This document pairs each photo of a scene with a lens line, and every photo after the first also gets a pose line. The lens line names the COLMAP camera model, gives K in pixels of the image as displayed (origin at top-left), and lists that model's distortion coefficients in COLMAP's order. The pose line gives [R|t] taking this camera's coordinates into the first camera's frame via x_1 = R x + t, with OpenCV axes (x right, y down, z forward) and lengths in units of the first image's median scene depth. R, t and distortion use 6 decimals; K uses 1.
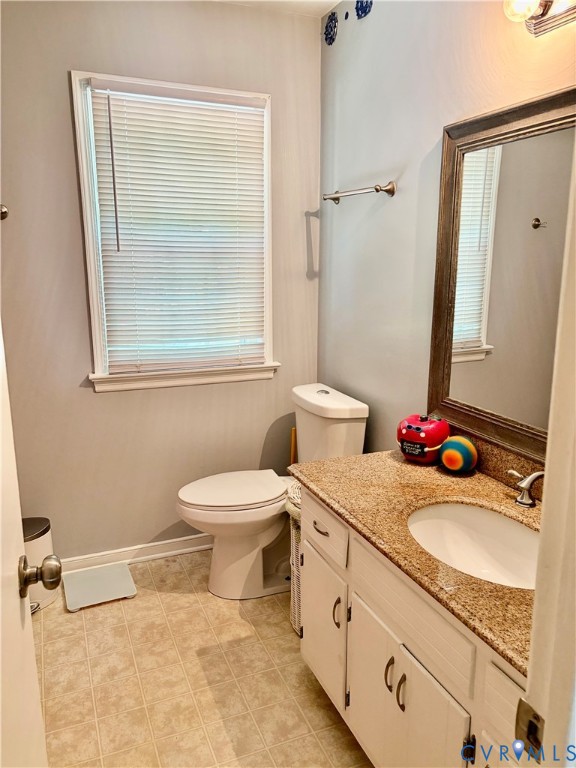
lens RADIAL K [[580.2, 0, 288.0], [0, 580.2, 384.4], [0, 0, 1]] dist [0.036412, -0.010046]
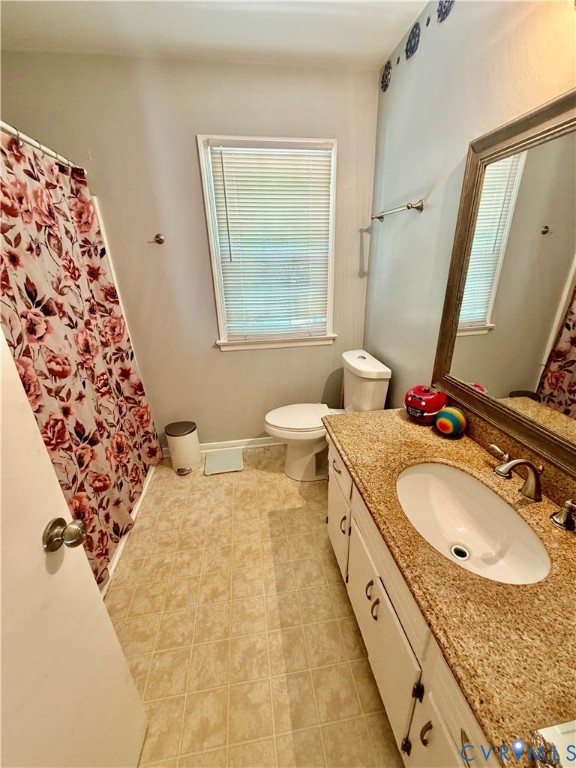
lens RADIAL K [[307.6, 0, 290.1], [0, 307.6, 383.6], [0, 0, 1]] dist [0.003958, 0.000357]
pose [[0.970196, 0.066655, -0.232975, 0.083471], [-0.027178, 0.985290, 0.168716, -0.057749], [0.240794, -0.157355, 0.957736, 0.224584]]
